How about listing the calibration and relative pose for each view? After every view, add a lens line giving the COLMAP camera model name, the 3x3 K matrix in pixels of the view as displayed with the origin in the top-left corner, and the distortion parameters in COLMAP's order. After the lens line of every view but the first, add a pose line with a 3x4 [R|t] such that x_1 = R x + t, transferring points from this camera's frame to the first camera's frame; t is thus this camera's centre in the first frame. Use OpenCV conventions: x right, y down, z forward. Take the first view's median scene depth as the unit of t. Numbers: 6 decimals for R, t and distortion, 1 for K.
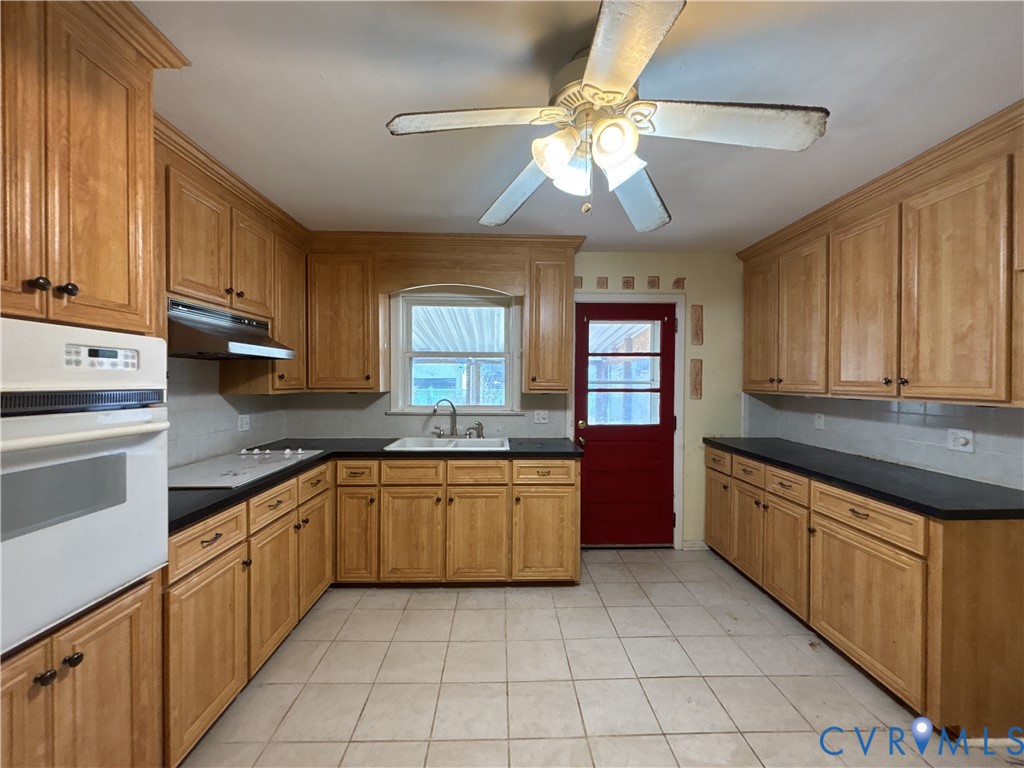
lens RADIAL K [[413.7, 0, 513.2], [0, 413.7, 385.3], [0, 0, 1]] dist [0.002059, -0.001097]
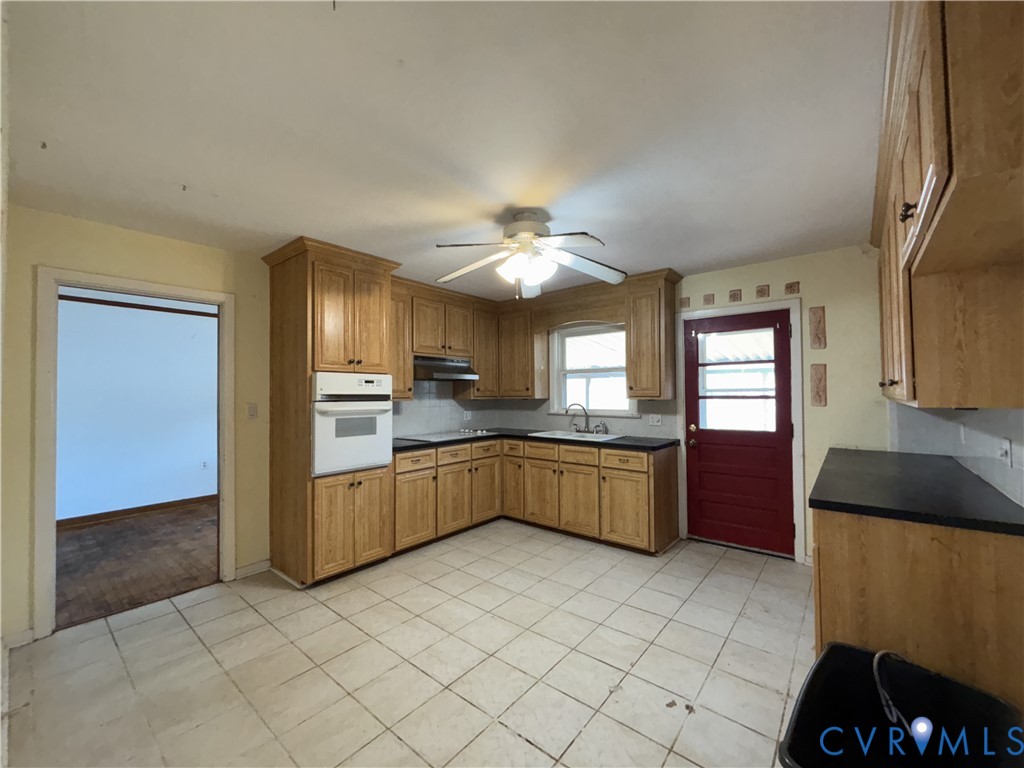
lens RADIAL K [[413.7, 0, 513.9], [0, 413.7, 384.1], [0, 0, 1]] dist [0.002059, -0.001097]
pose [[0.748730, -0.025142, -0.662398, 0.685471], [0.002560, 0.999383, -0.035040, 0.018013], [0.662870, 0.024540, 0.748332, -0.204635]]
